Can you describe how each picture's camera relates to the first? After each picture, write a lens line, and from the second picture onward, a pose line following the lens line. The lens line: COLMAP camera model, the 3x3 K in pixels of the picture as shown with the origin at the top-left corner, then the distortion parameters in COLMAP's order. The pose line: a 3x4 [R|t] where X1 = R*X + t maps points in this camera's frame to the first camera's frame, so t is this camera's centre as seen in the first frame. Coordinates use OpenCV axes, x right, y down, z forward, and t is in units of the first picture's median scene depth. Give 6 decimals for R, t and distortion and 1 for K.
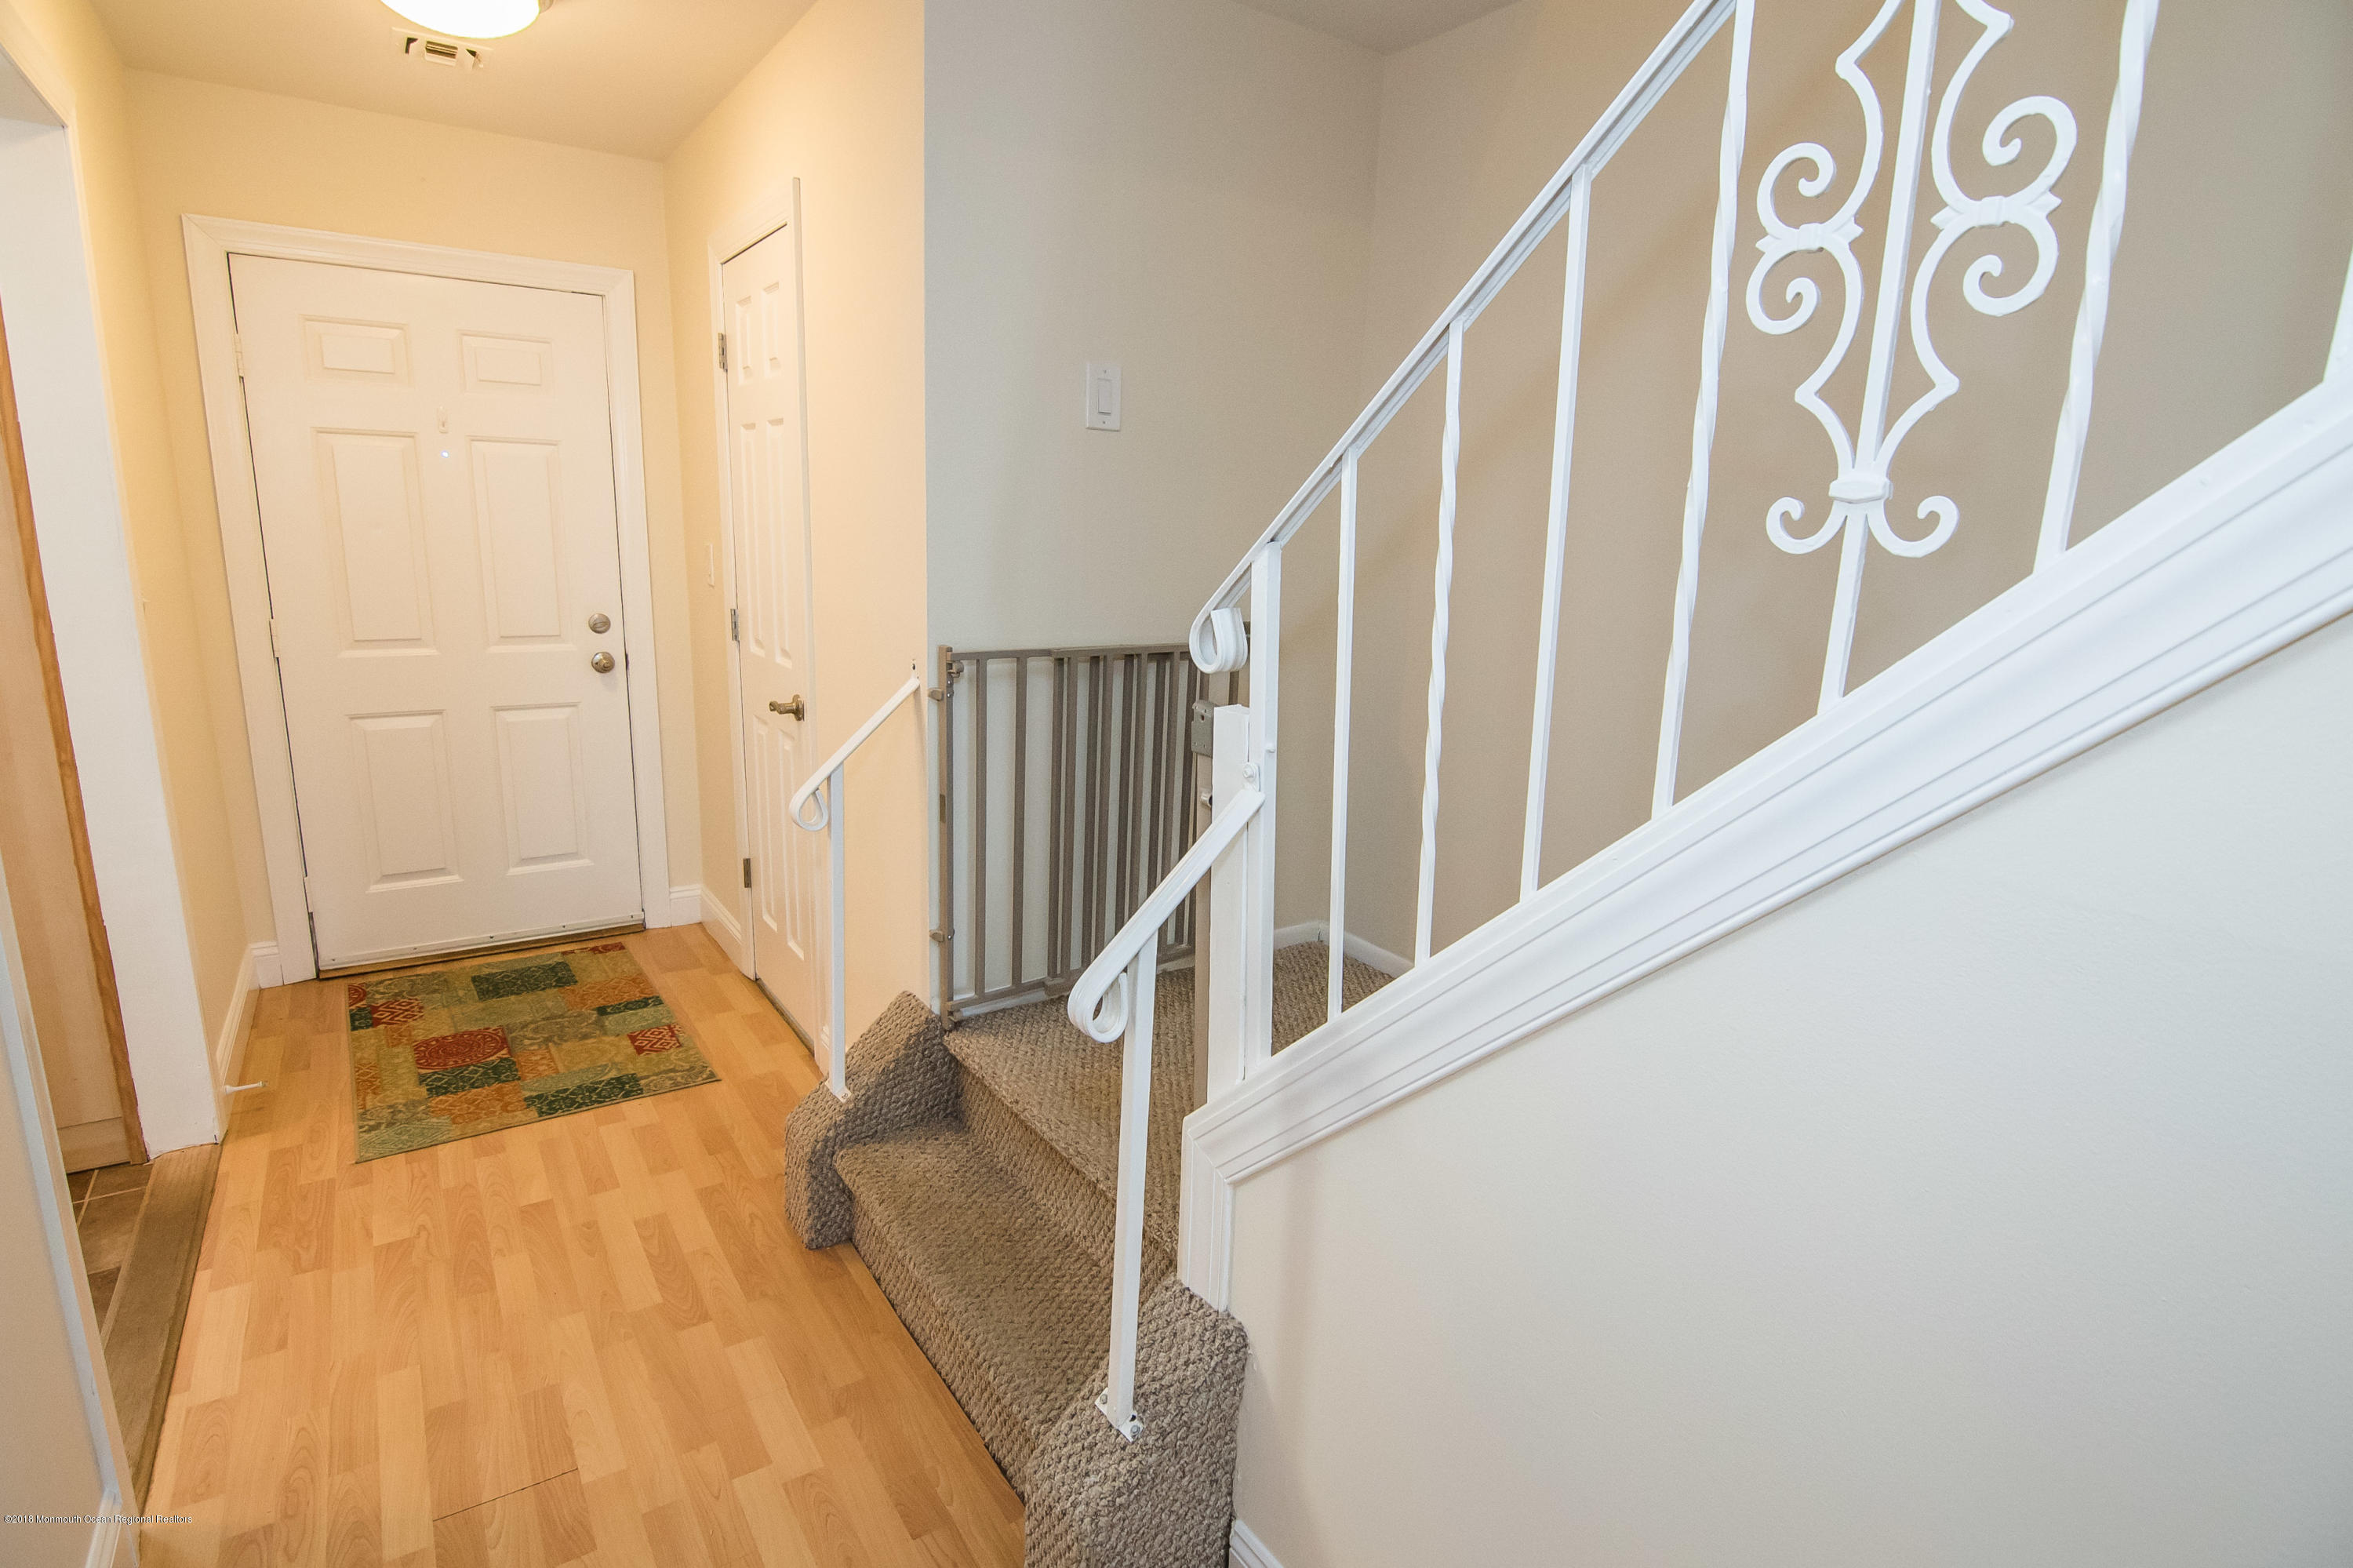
lens RADIAL K [[1142.0, 0, 1166.7], [0, 1142.0, 782.4], [0, 0, 1]] dist [-0.001509, -0.014484]
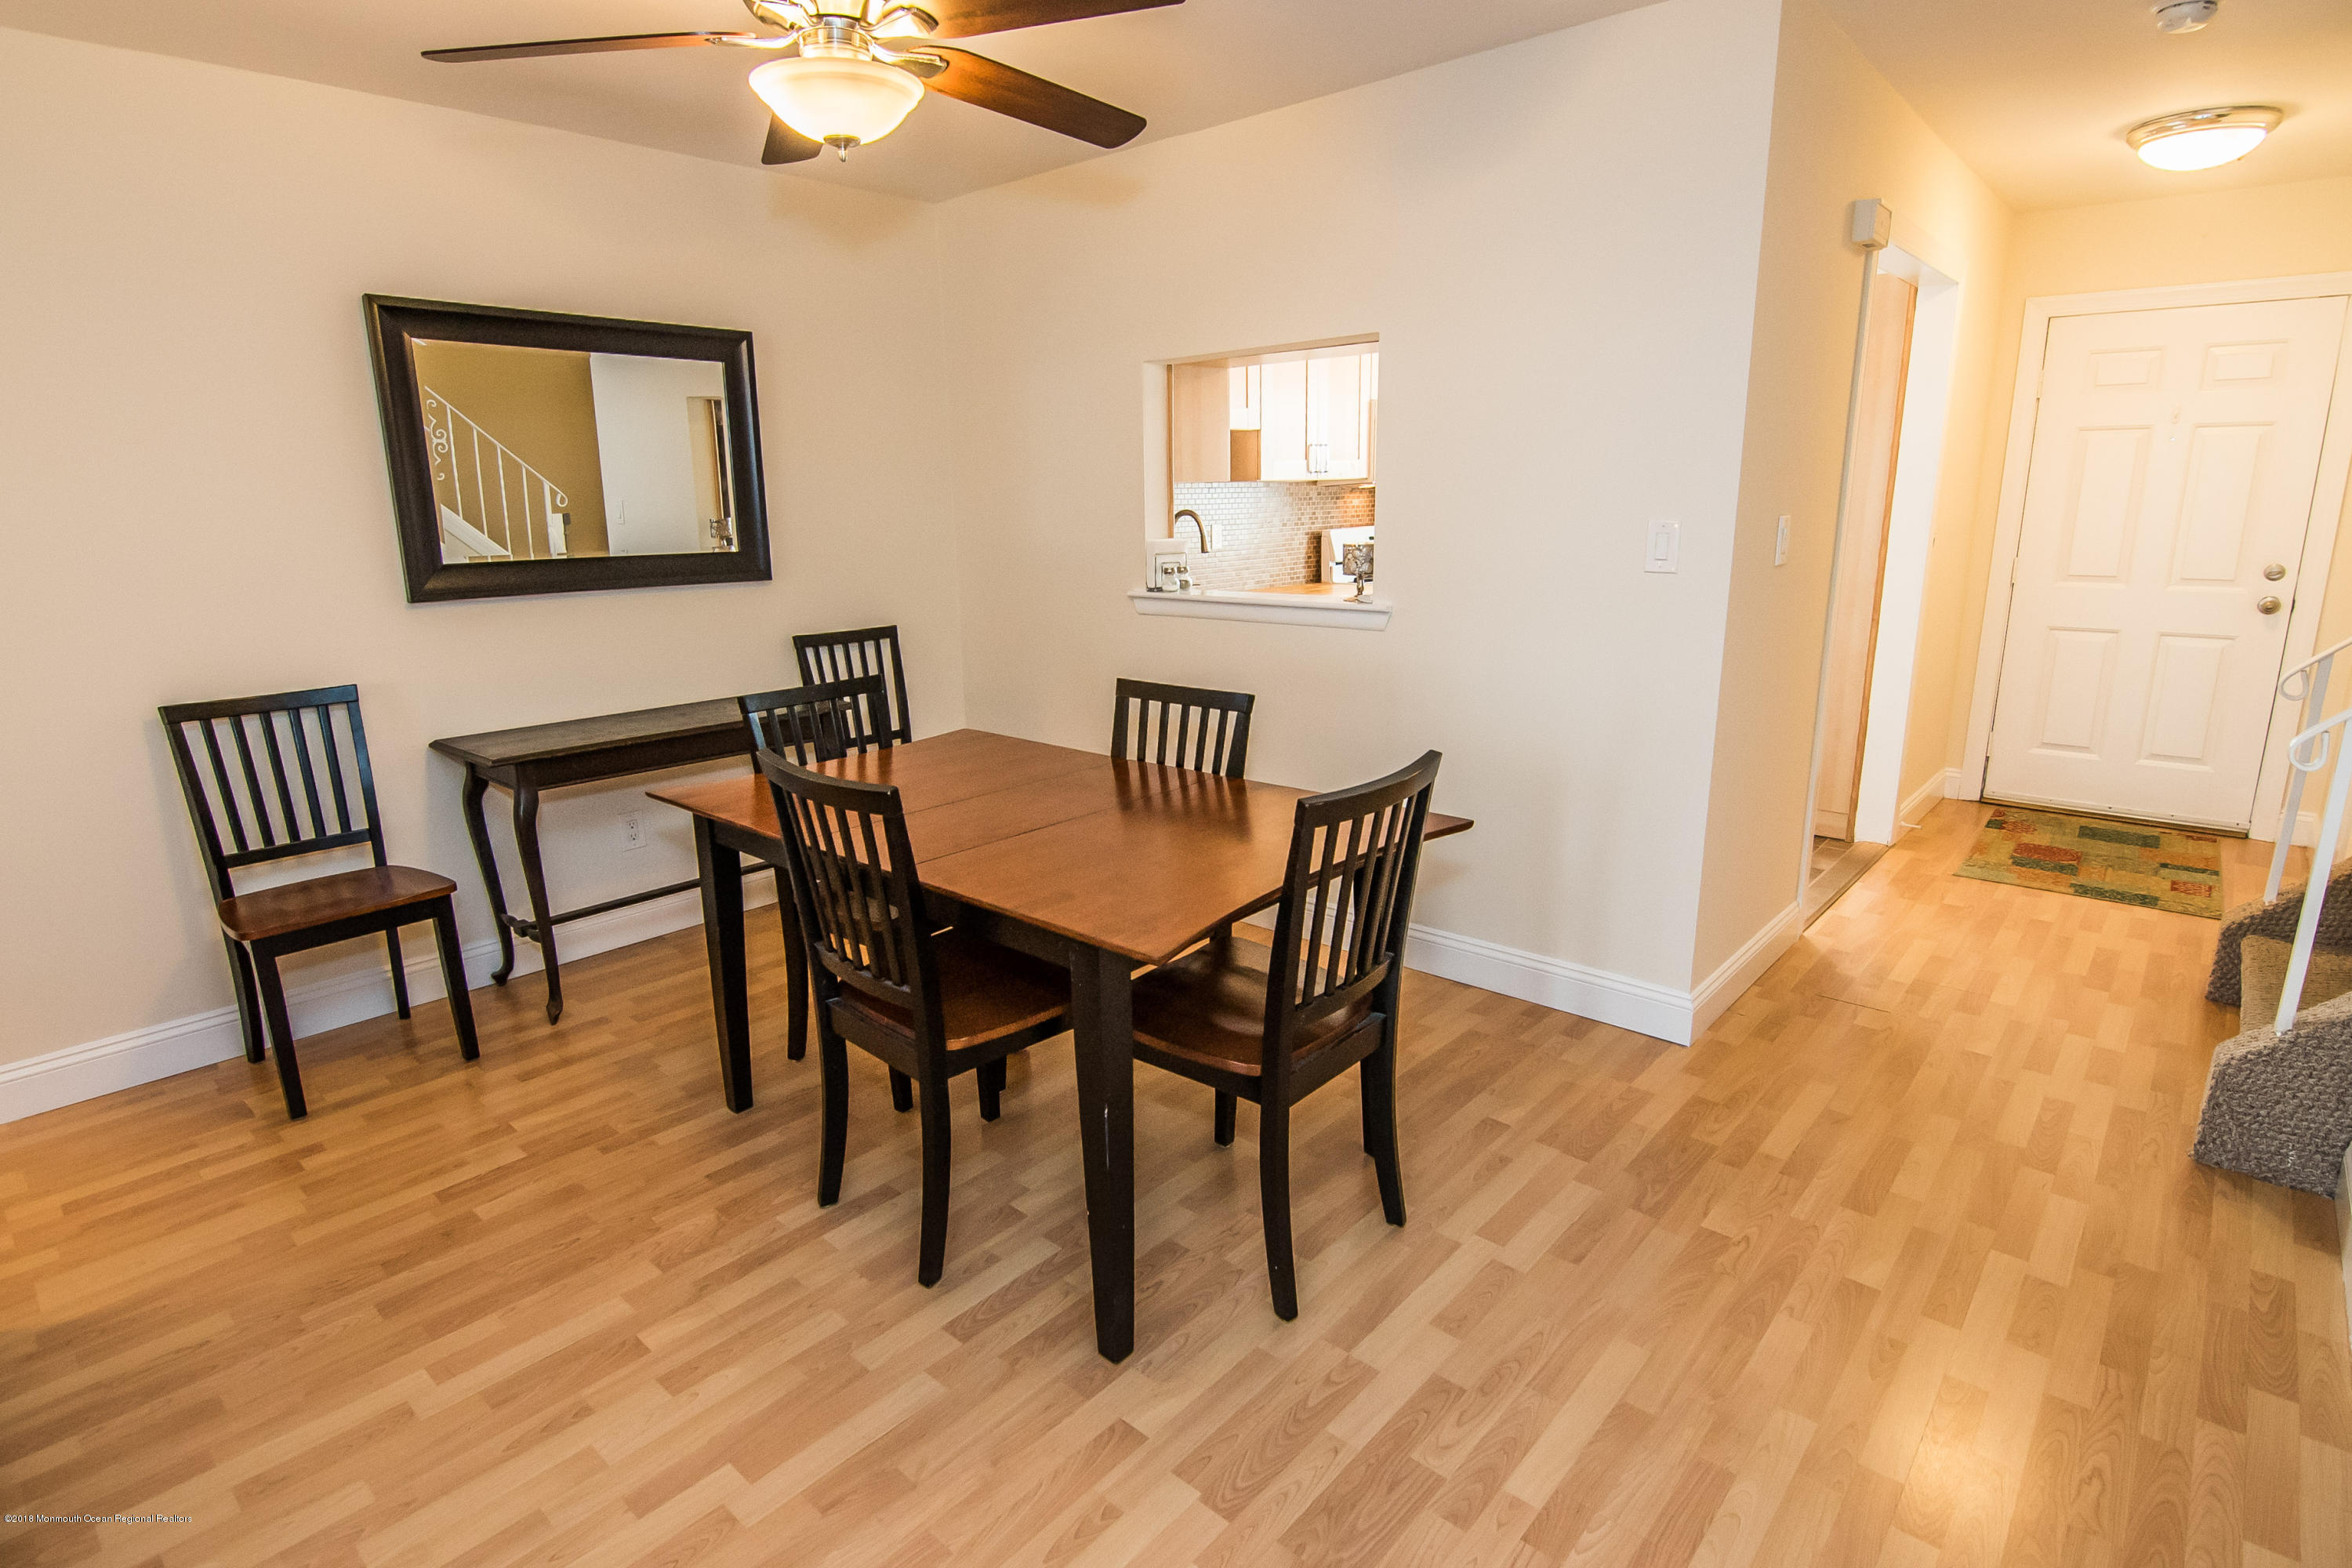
lens RADIAL K [[1229.8, 0, 1185.2], [0, 1229.8, 775.1], [0, 0, 1]] dist [0.029365, -0.026559]
pose [[0.259434, 0.183695, -0.948130, 0.533307], [-0.193576, 0.971711, 0.135297, 0.126223], [0.946162, 0.148435, 0.287654, -0.472887]]
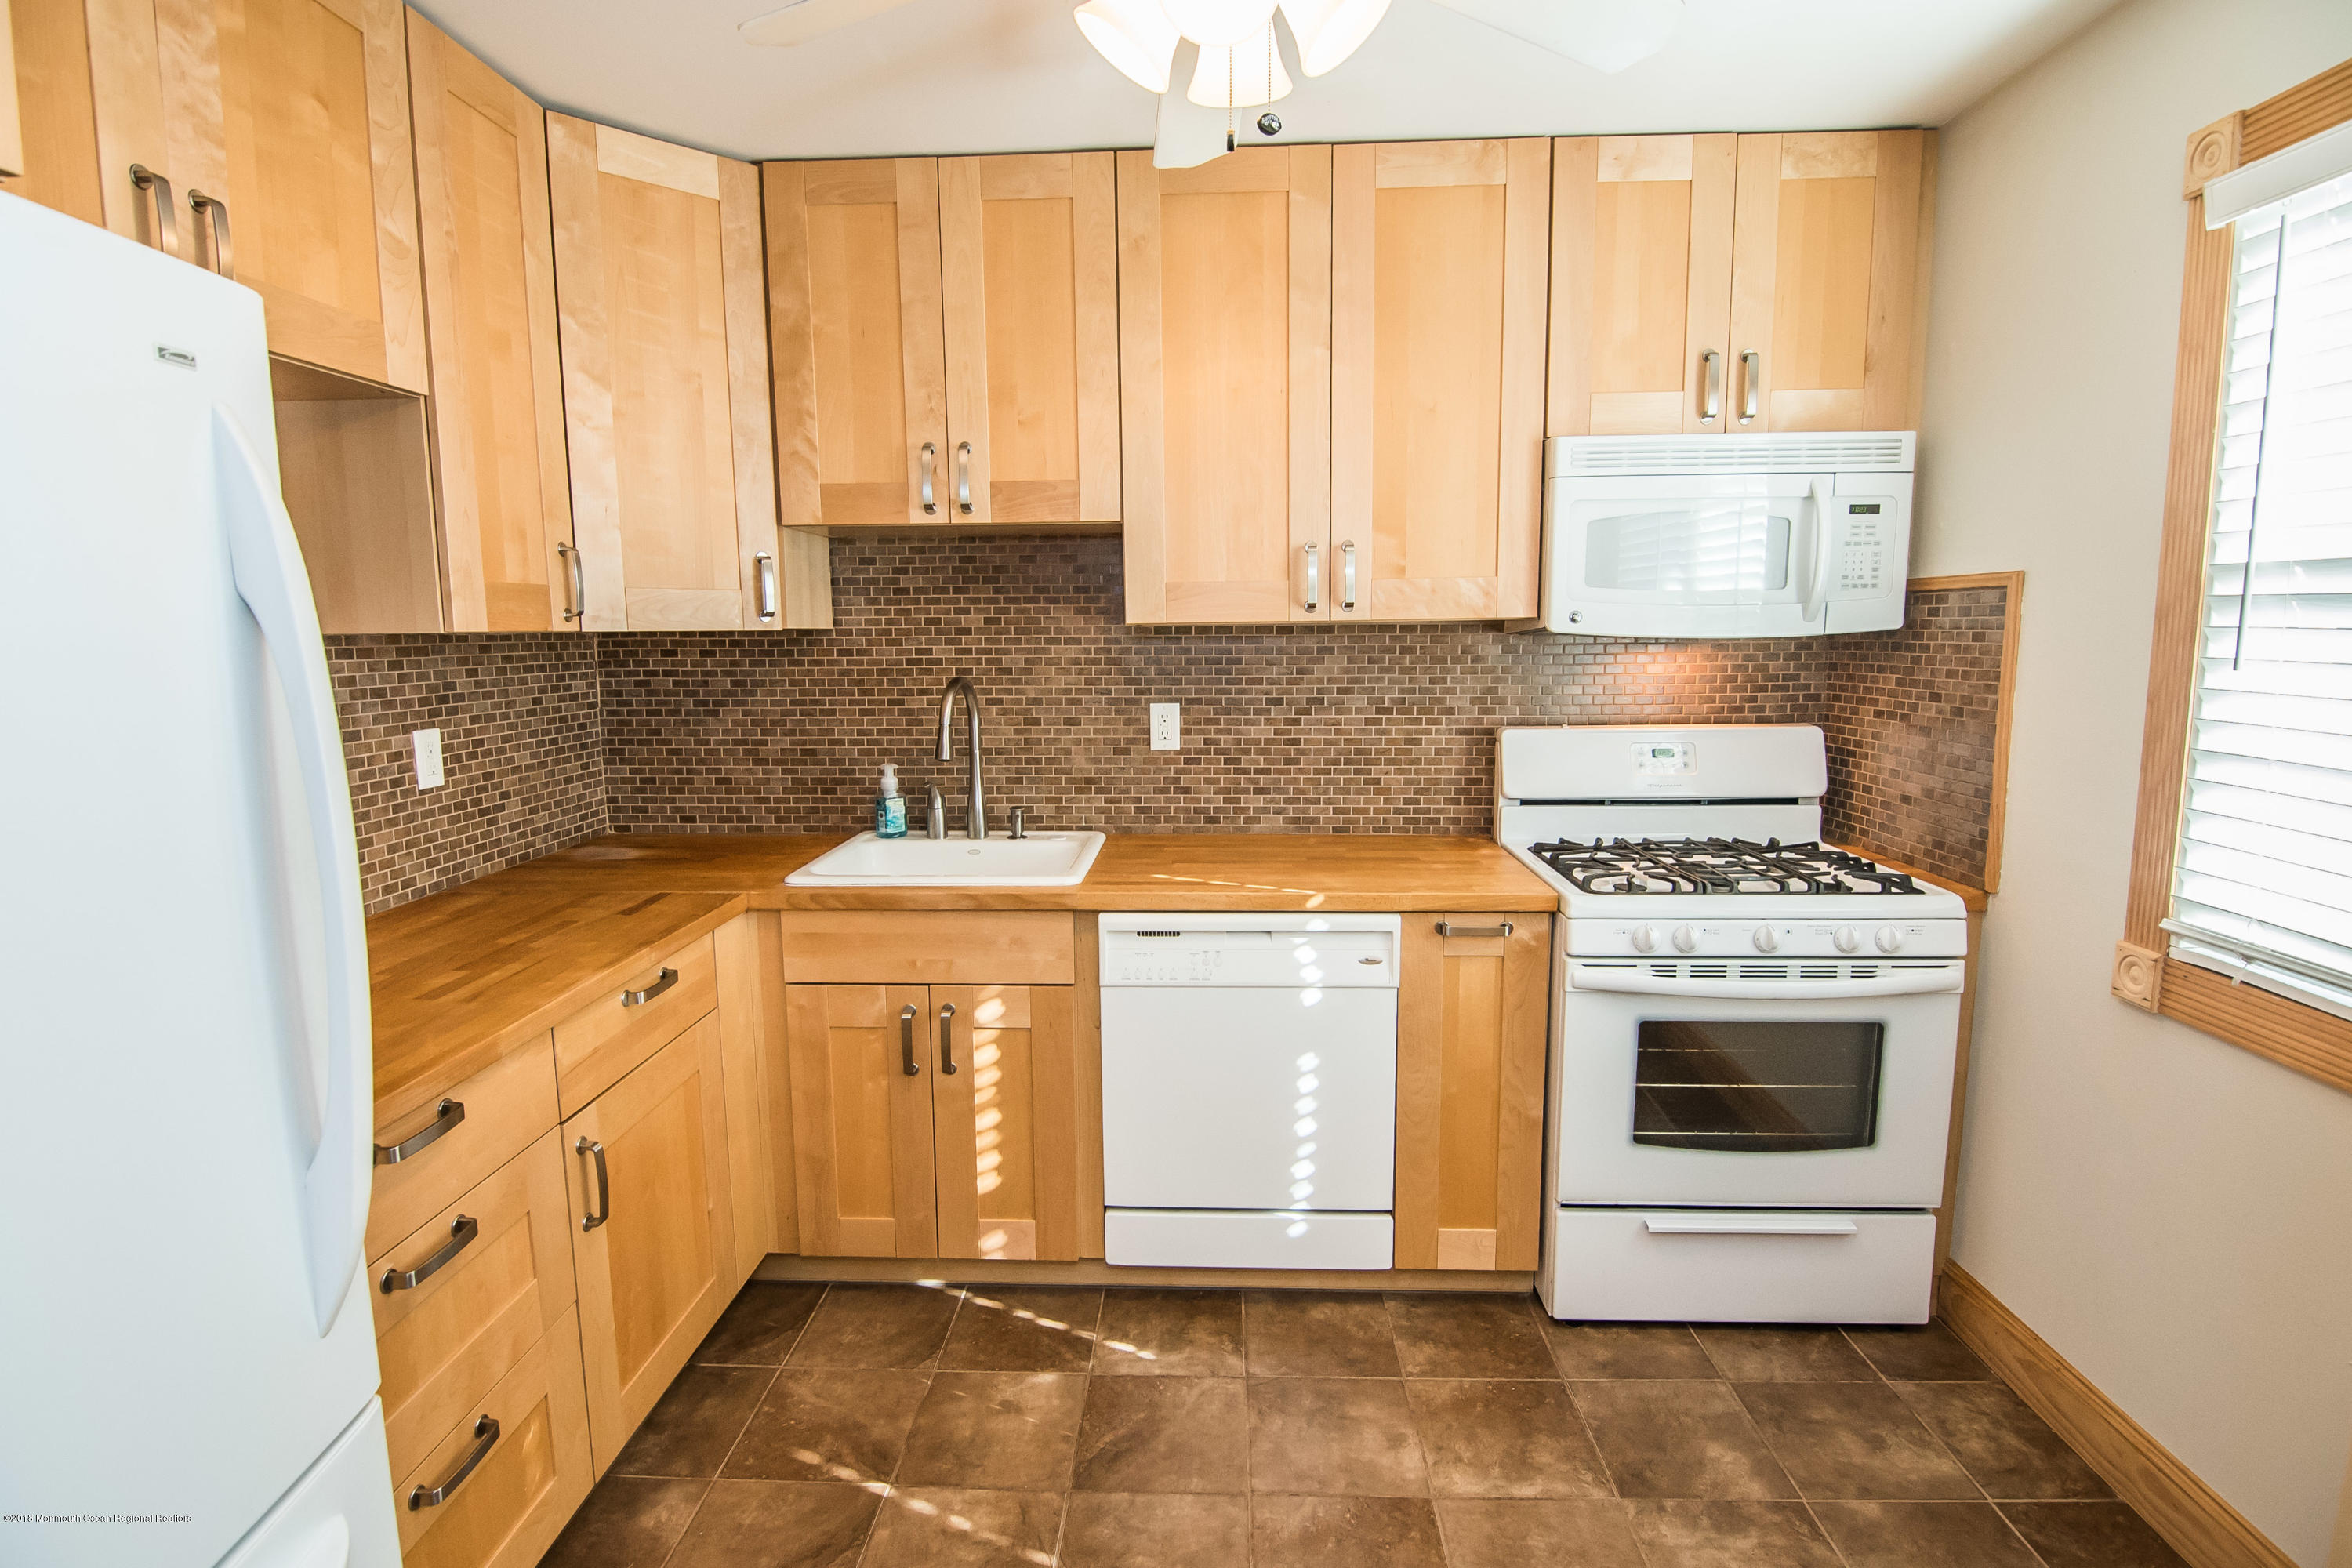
lens RADIAL K [[1141.5, 0, 1166.2], [0, 1141.5, 782.4], [0, 0, 1]] dist [-0.001509, -0.014484]
pose [[-0.599562, 0.078050, -0.796514, -0.550869], [-0.190534, 0.952698, 0.236776, -0.149590], [0.777317, 0.293725, -0.556330, 0.553796]]
